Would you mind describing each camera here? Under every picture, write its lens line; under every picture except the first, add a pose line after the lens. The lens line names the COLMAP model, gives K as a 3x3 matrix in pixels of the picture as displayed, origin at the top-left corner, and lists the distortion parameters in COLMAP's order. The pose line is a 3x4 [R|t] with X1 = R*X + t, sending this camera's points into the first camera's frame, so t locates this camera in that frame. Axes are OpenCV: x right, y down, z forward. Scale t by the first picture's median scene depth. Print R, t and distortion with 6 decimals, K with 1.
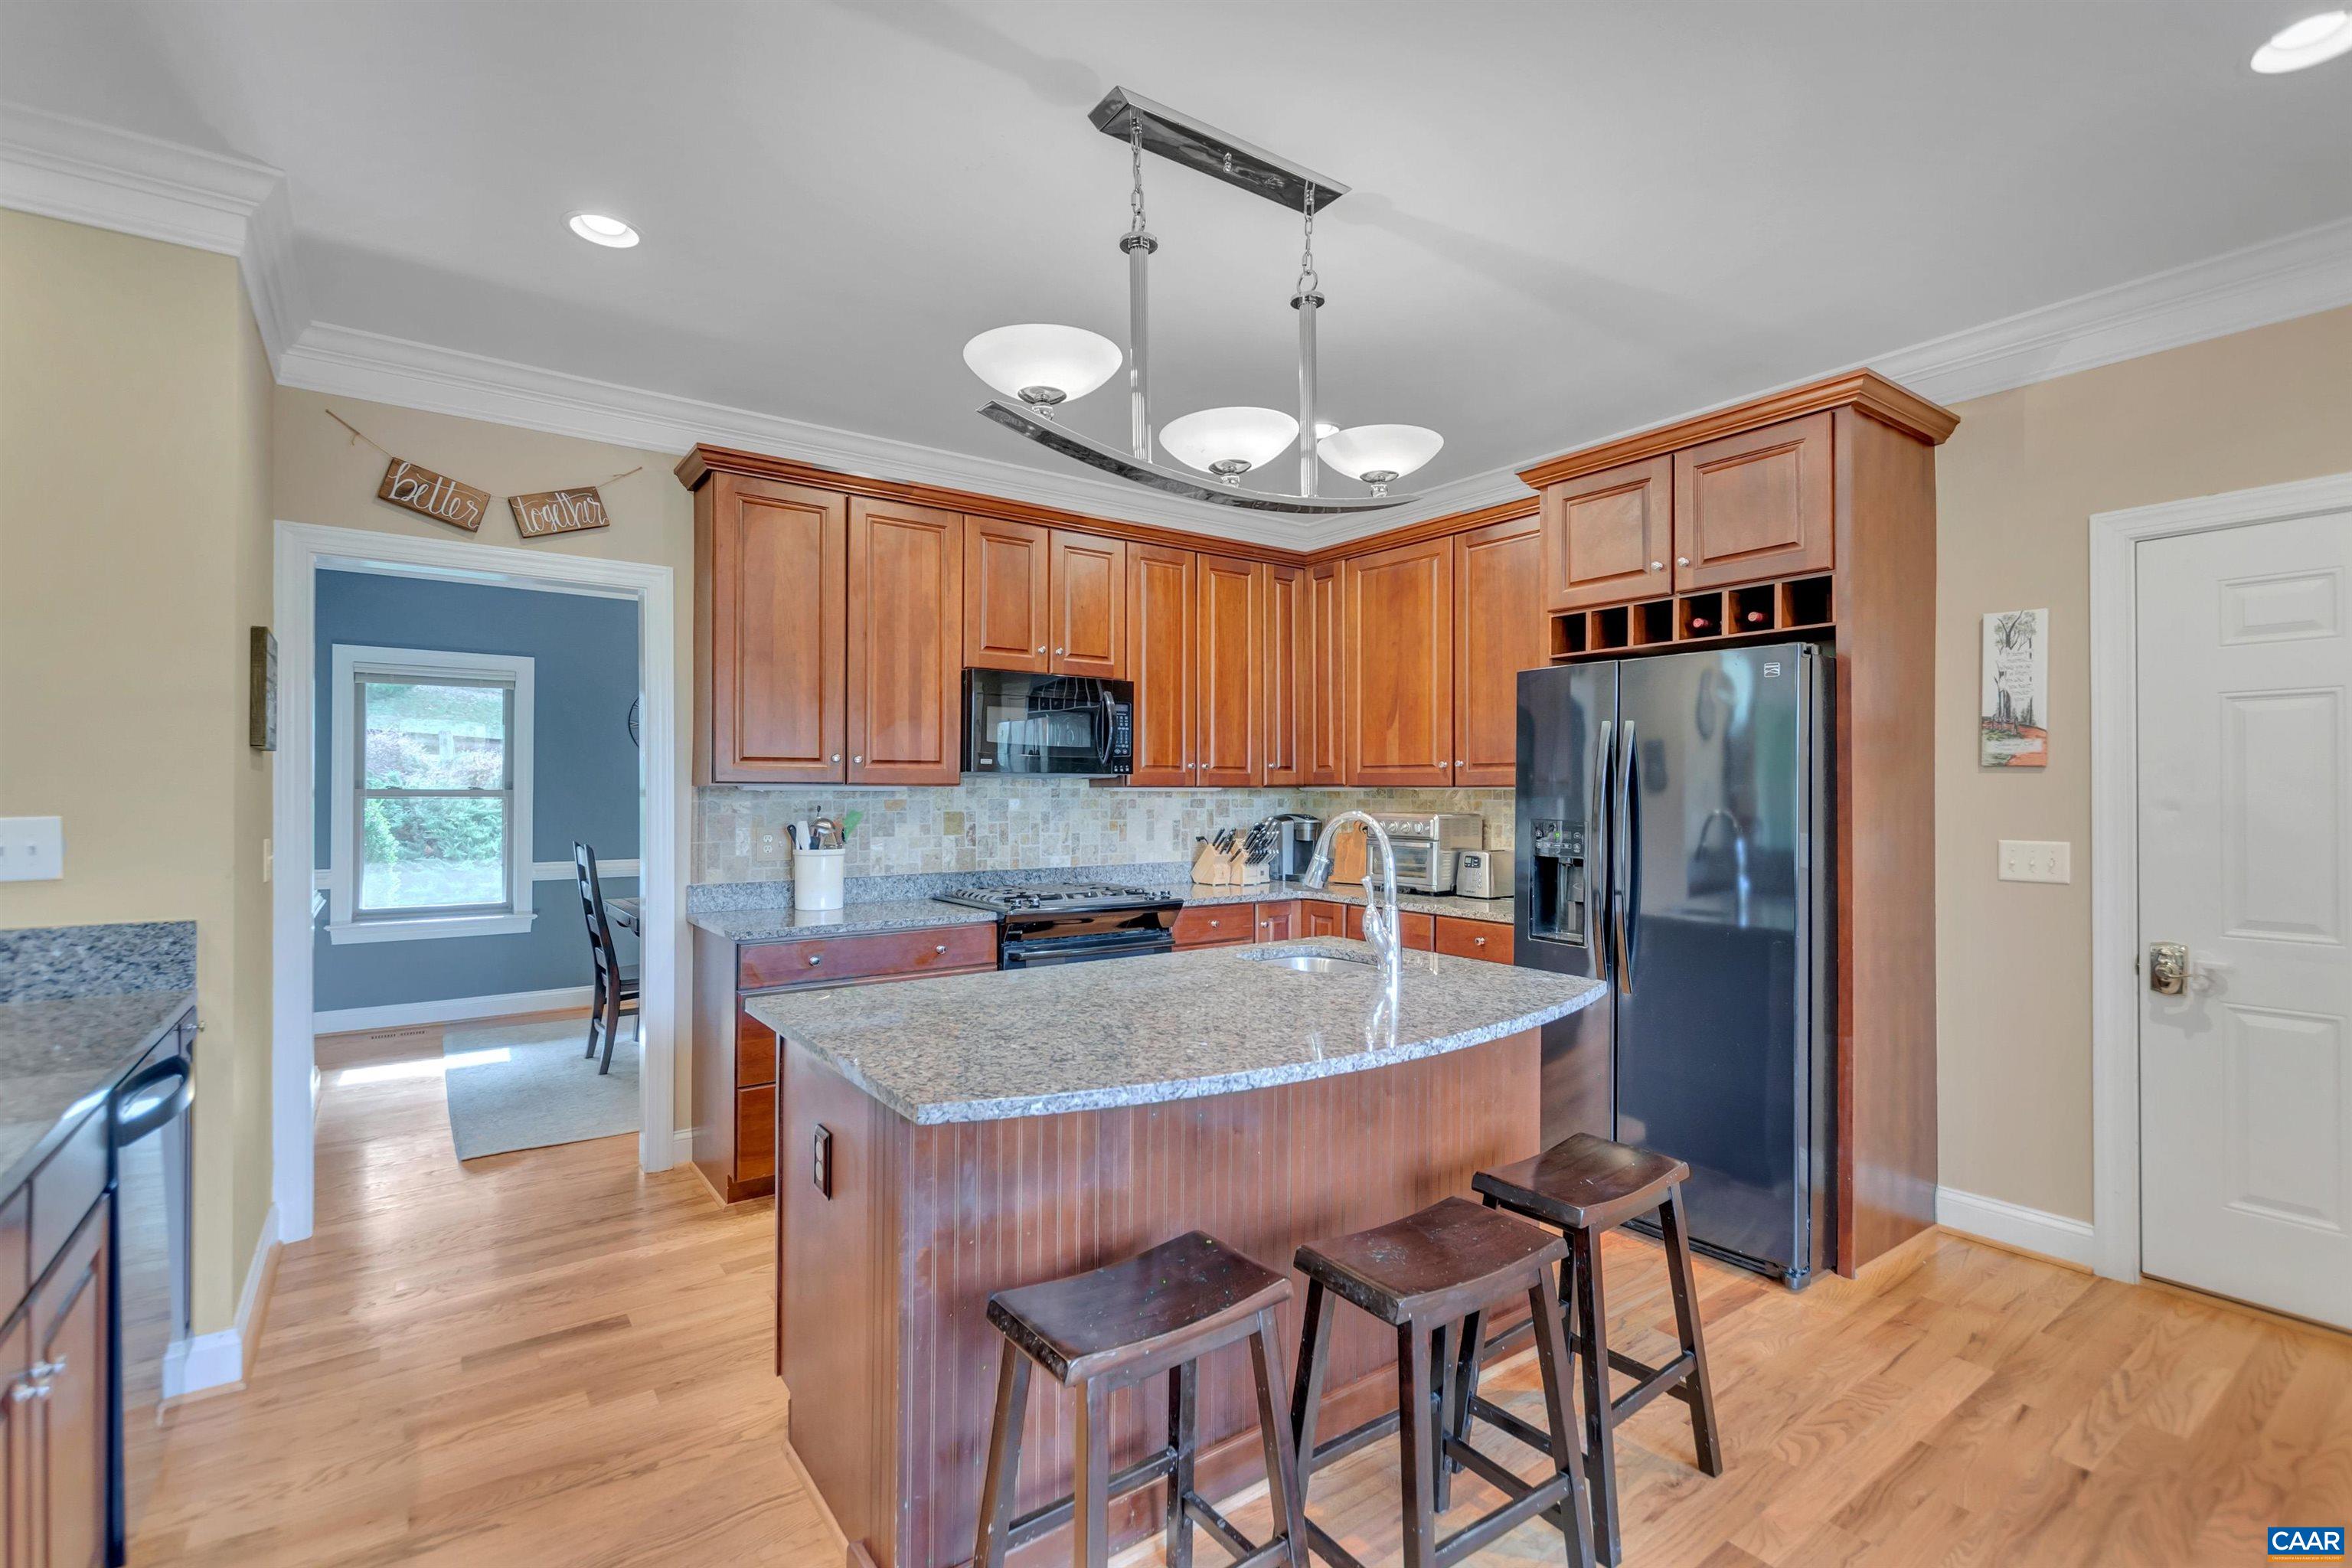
lens RADIAL K [[1058.5, 0, 1176.0], [0, 1058.5, 784.0], [0, 0, 1]] dist [0.002143, -0.000106]
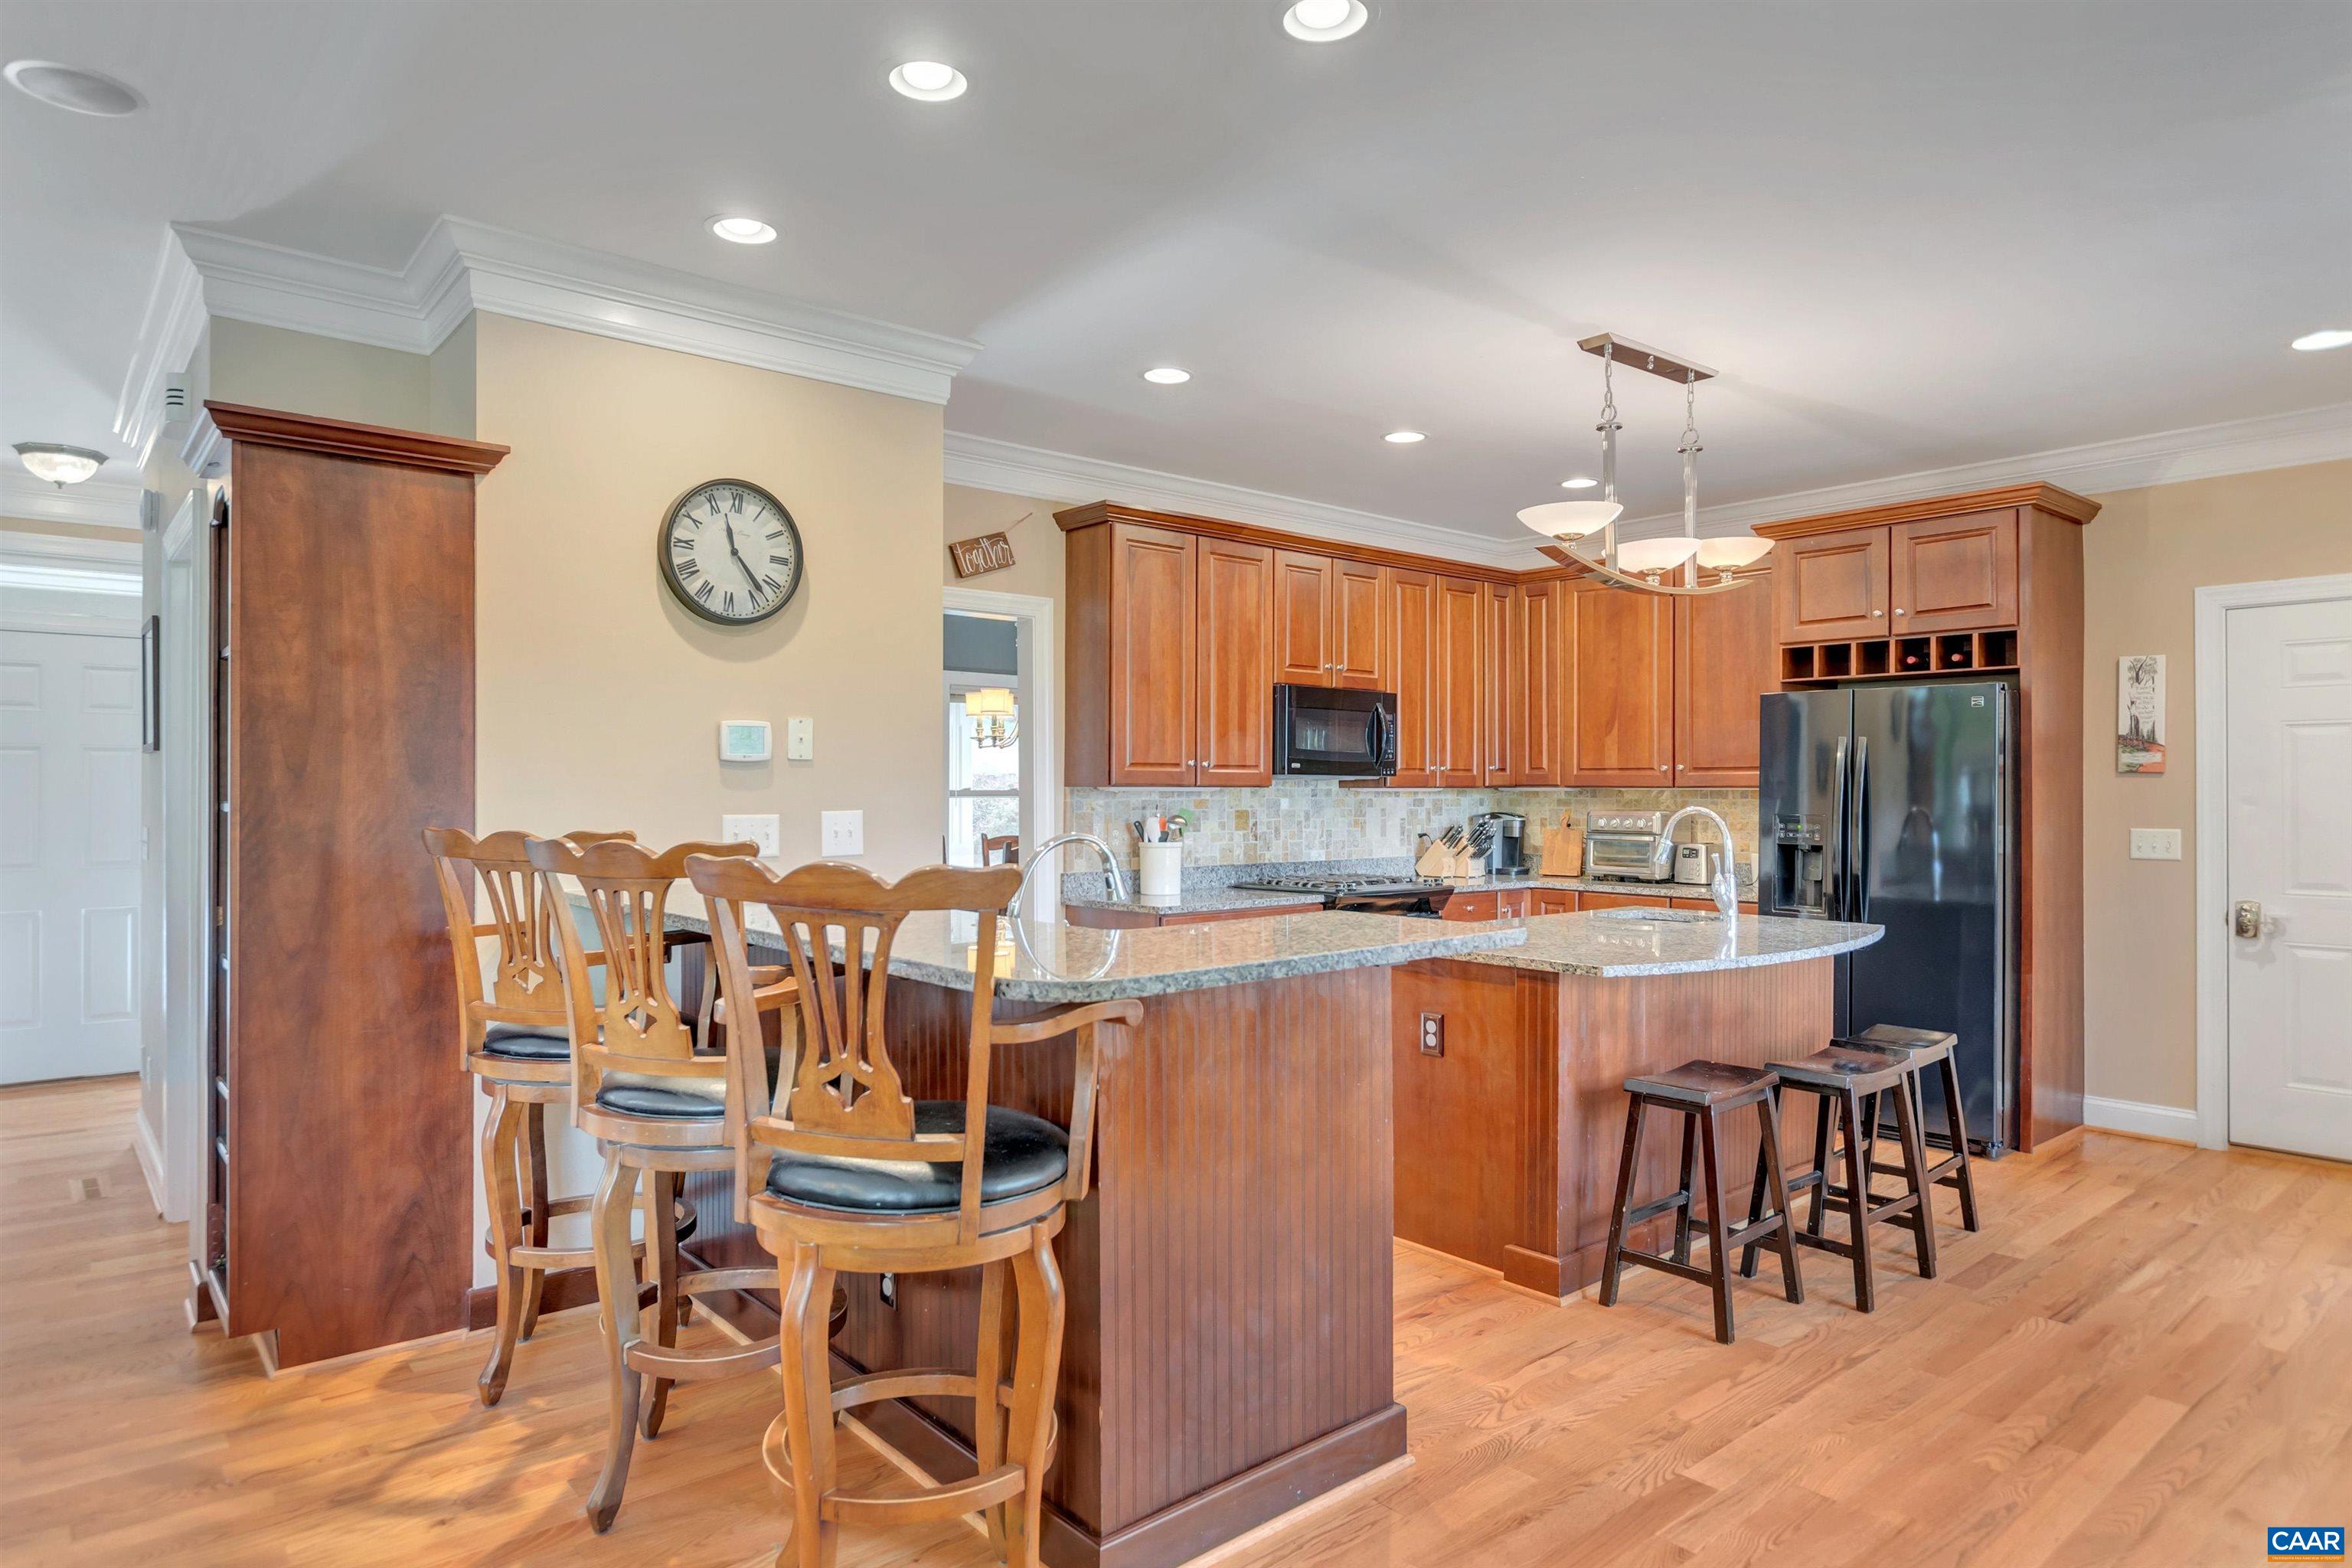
lens RADIAL K [[1381.4, 0, 1176.0], [0, 1381.4, 784.0], [0, 0, 1]] dist [-0.004369, -0.001154]
pose [[0.996323, -0.000033, 0.085681, -0.491844], [-0.000194, 0.999997, 0.002636, -0.006085], [-0.085681, -0.002643, 0.996319, -0.538886]]
